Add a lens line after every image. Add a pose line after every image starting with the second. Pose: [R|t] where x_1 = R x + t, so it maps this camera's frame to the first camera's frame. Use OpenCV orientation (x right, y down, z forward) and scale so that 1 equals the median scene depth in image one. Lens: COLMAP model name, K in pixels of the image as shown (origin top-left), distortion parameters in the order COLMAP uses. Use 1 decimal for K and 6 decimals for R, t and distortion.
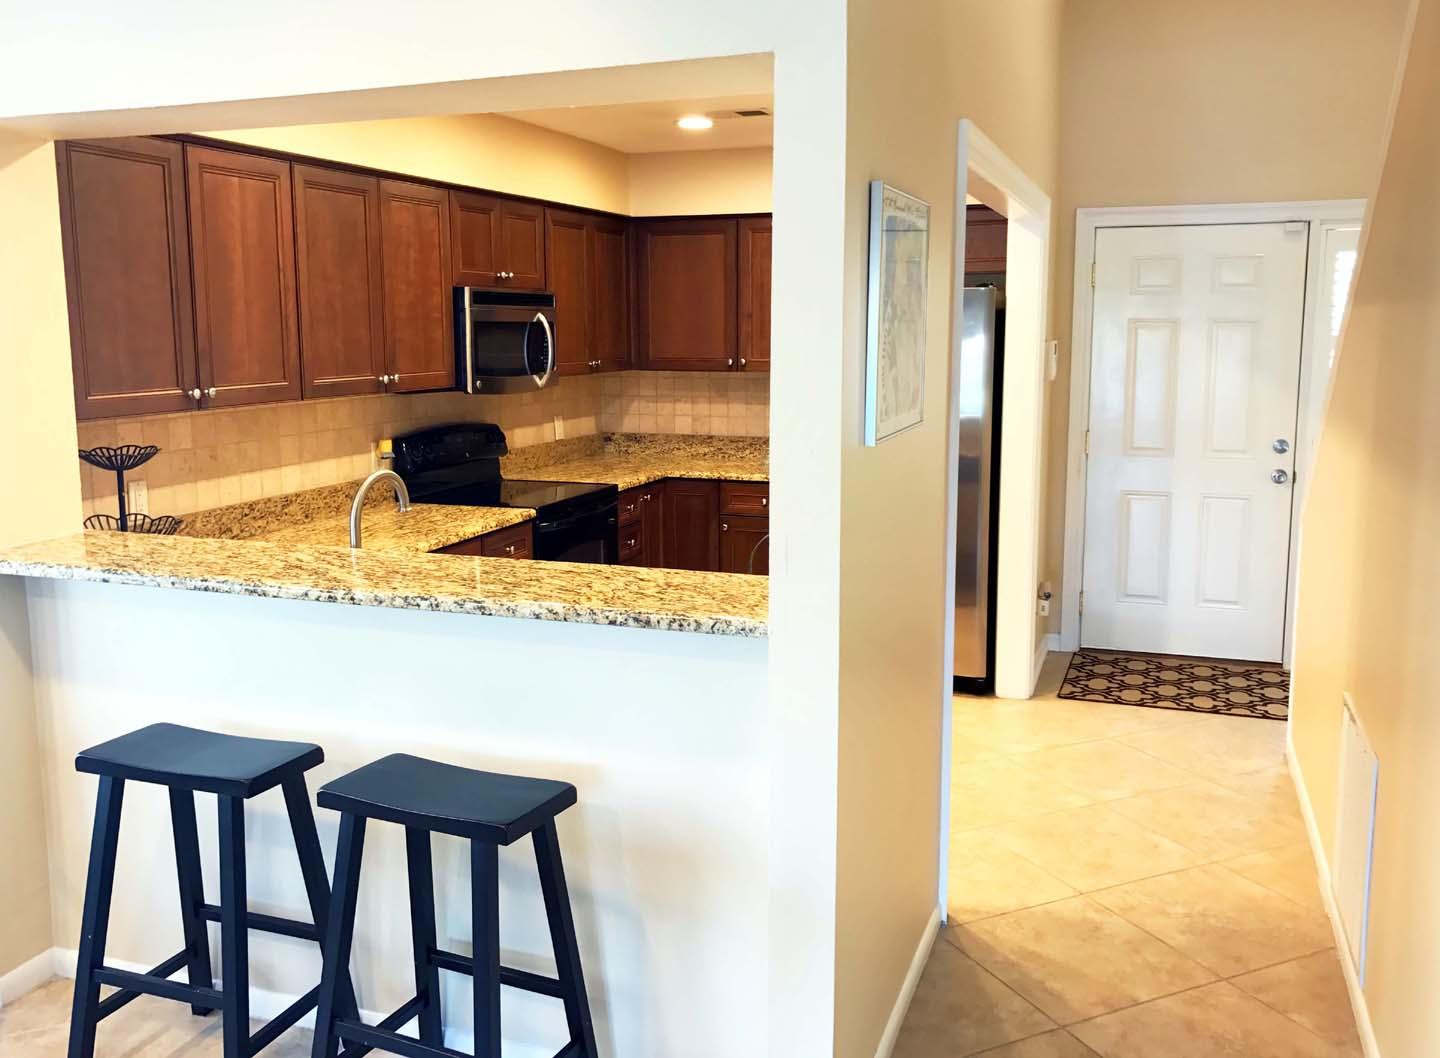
lens RADIAL K [[1275.1, 0, 725.7], [0, 1275.1, 521.3], [0, 0, 1]] dist [0.000694, -0.056085]
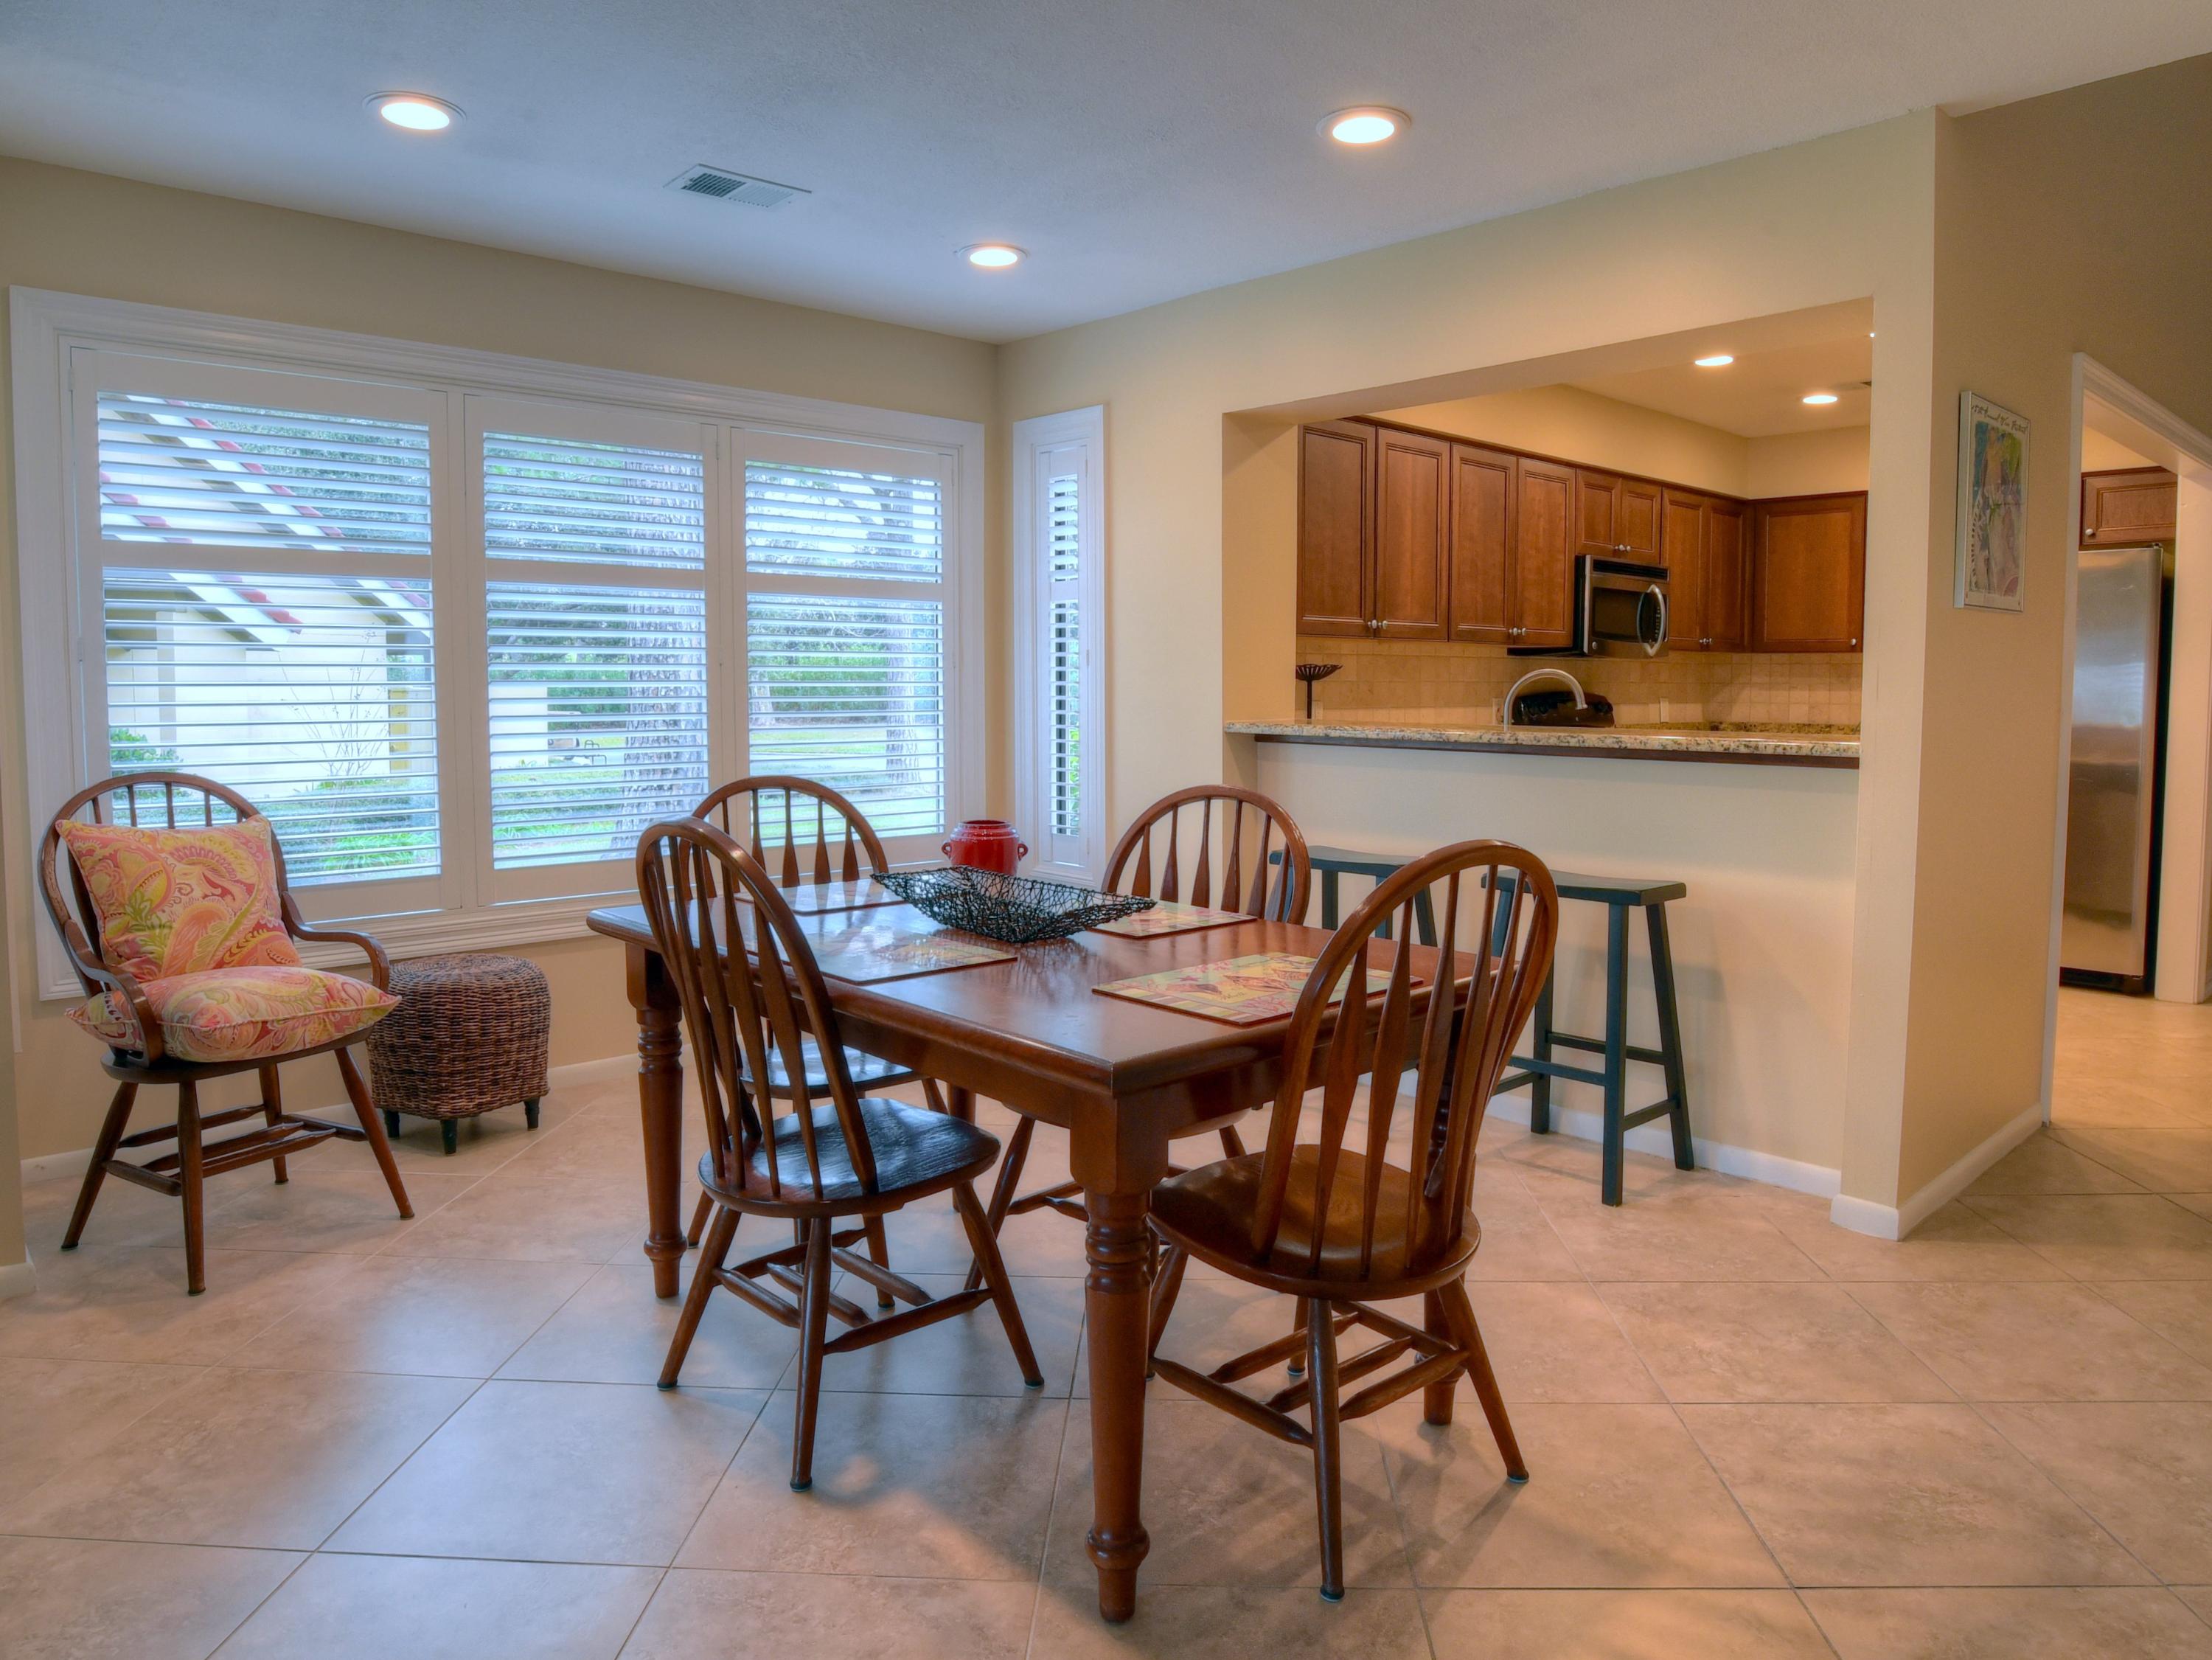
lens RADIAL K [[1475.8, 0, 1111.1], [0, 1475.8, 809.1], [0, 0, 1]] dist [-0.056100, 0.005300]
pose [[0.887742, 0.038911, -0.458695, 0.018159], [-0.072576, 0.995790, -0.055989, 0.130363], [0.454585, 0.082994, 0.886828, -0.277576]]
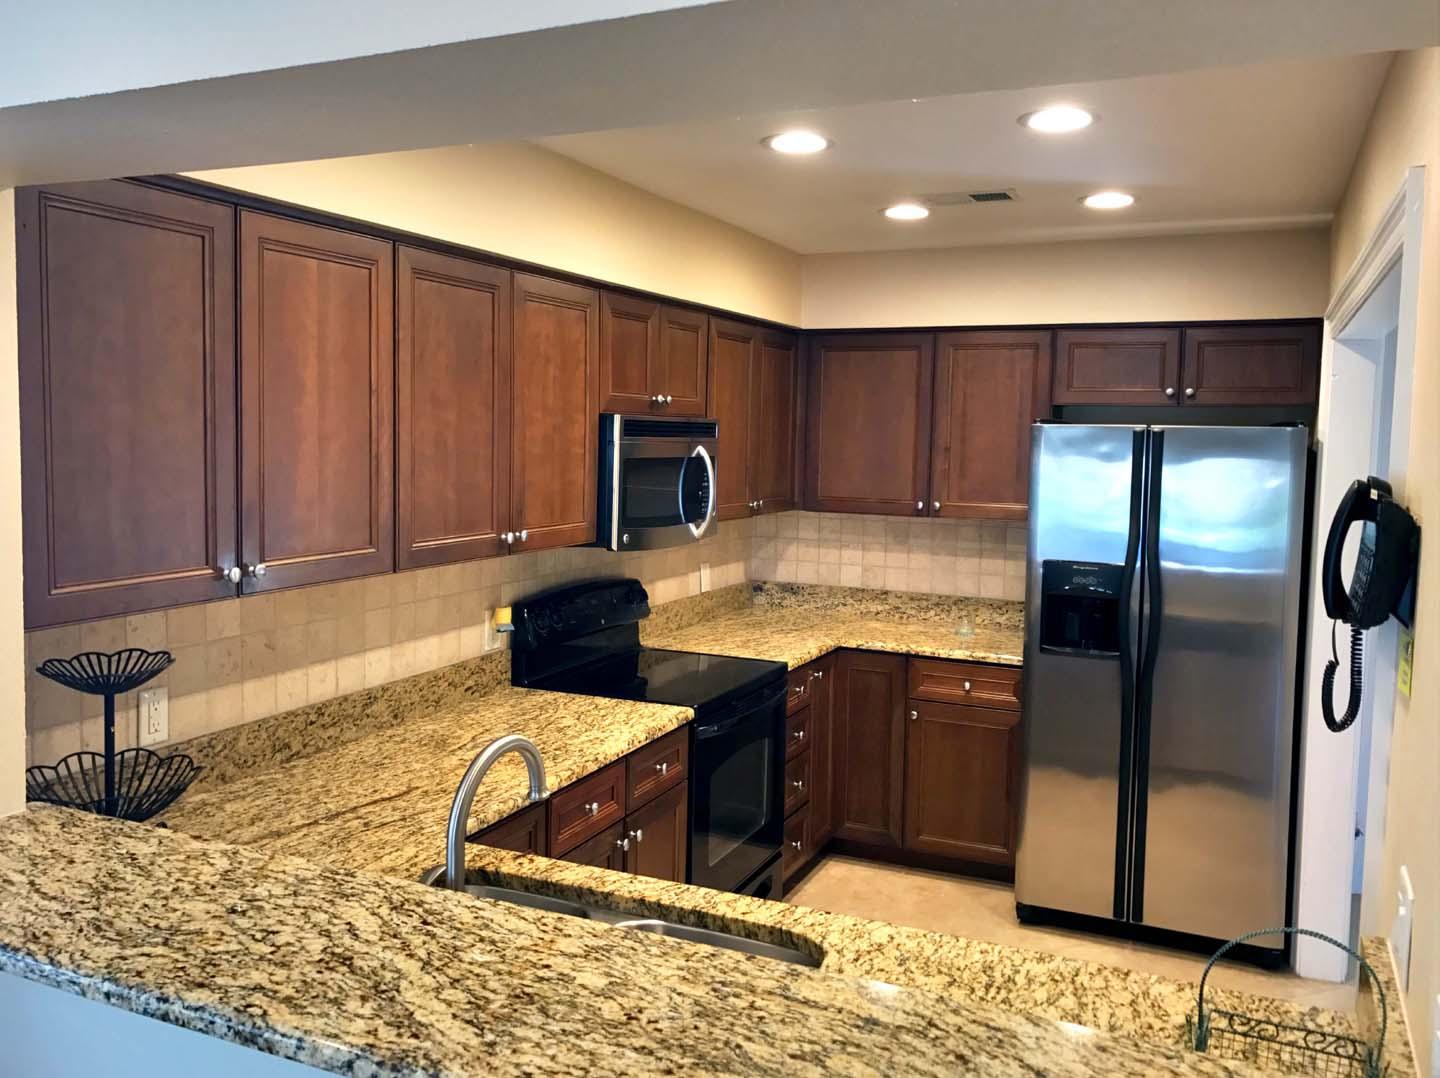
lens RADIAL K [[1194.7, 0, 688.2], [0, 1194.7, 513.1], [0, 0, 1]] dist [0.018578, -0.023308]
pose [[0.994769, 0.027340, -0.098424, -0.086136], [-0.035653, 0.995851, -0.083722, -0.064392], [0.095727, 0.086793, 0.991617, 0.289180]]
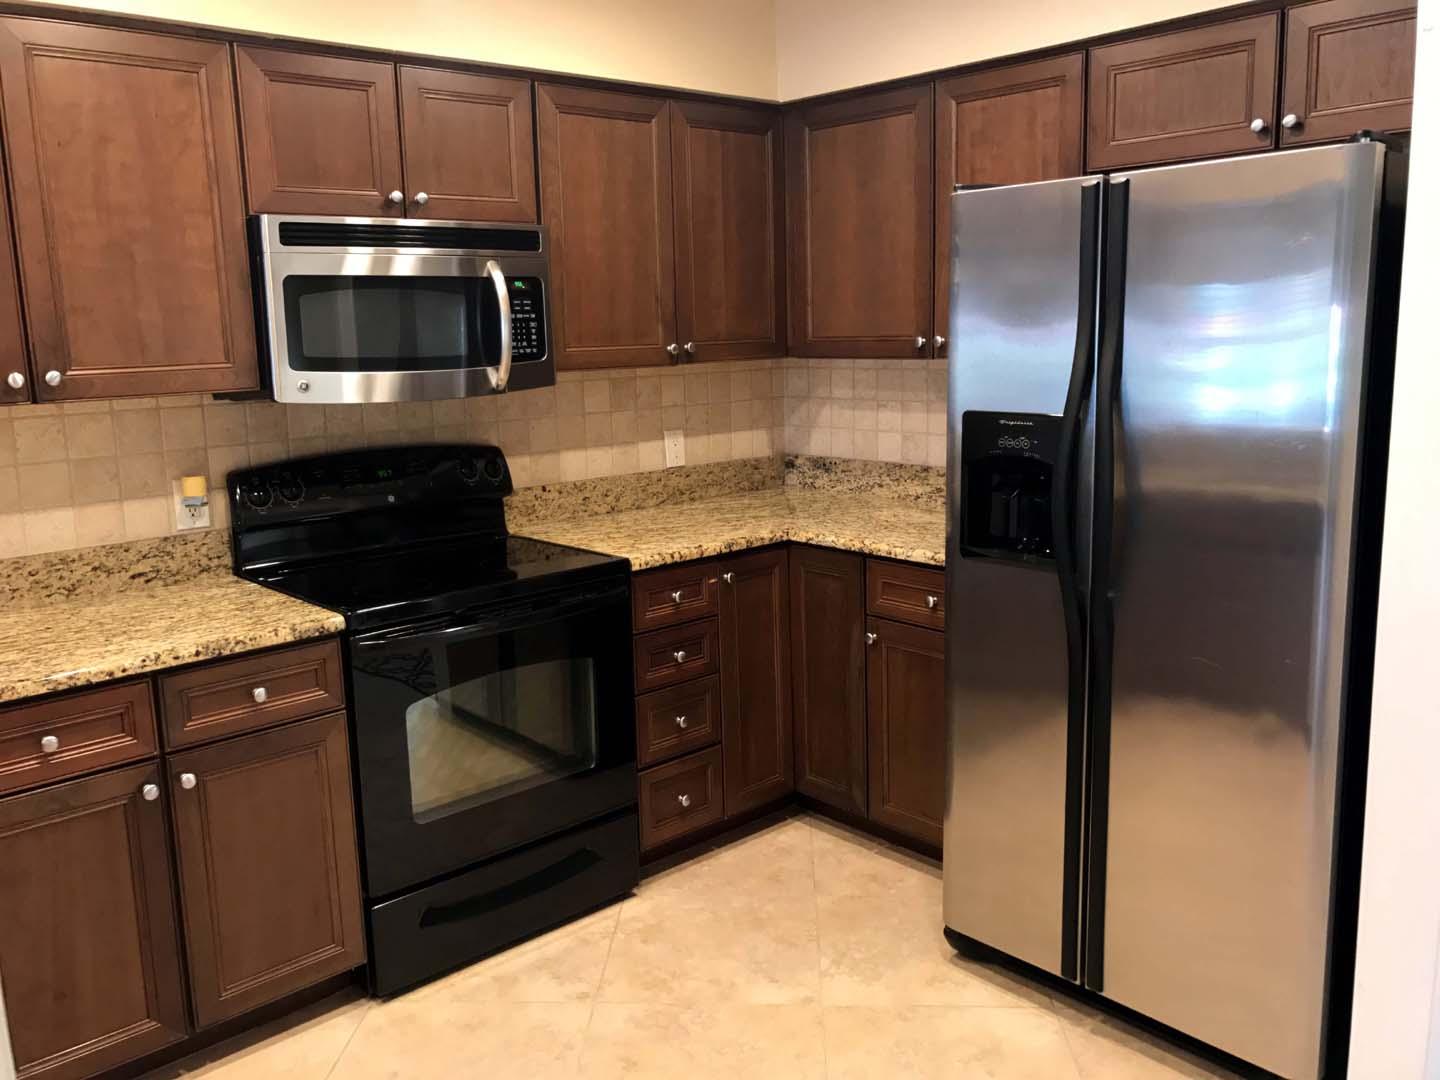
lens RADIAL K [[1194.7, 0, 695.9], [0, 1194.7, 522.0], [0, 0, 1]] dist [0.018578, -0.023308]
pose [[0.873807, 0.058780, -0.482708, 0.224811], [-0.049174, 0.998260, 0.032545, -0.072806], [0.483781, -0.004702, 0.875176, 0.614469]]
